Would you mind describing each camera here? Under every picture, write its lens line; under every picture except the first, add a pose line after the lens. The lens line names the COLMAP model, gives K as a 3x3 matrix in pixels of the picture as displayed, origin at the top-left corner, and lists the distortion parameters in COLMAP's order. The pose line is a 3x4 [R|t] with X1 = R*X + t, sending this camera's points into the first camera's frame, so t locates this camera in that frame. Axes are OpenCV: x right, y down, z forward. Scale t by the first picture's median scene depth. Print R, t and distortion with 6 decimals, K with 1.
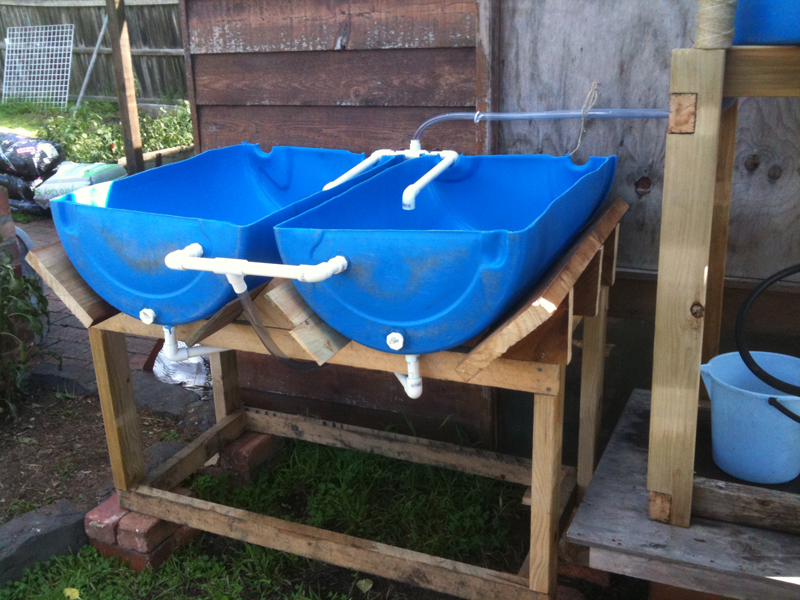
lens RADIAL K [[860.9, 0, 402.0], [0, 860.9, 304.4], [0, 0, 1]] dist [0.121794, -0.330259]
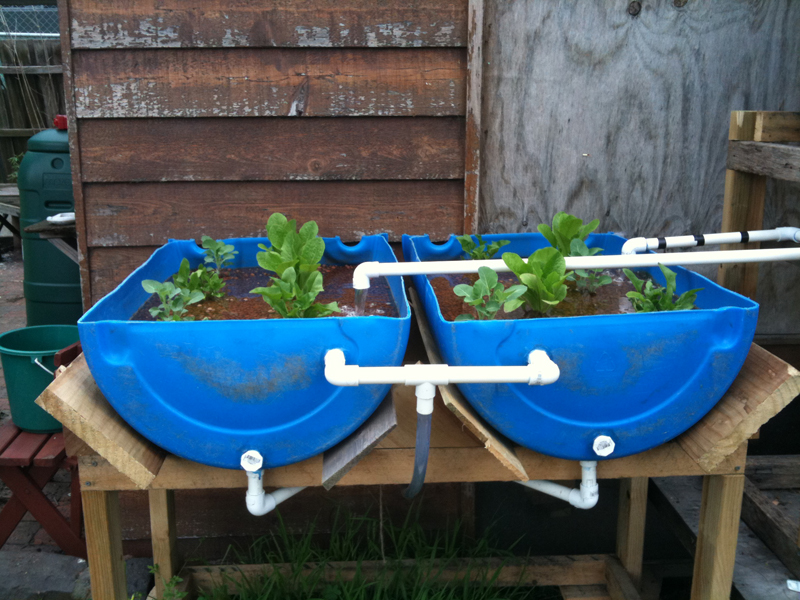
lens RADIAL K [[860.9, 0, 402.0], [0, 860.9, 304.4], [0, 0, 1]] dist [0.121794, -0.330259]
pose [[0.885377, -0.078387, 0.458217, -0.398587], [0.117782, 0.991345, -0.057992, -0.049334], [-0.449705, 0.105314, 0.886947, 0.222695]]
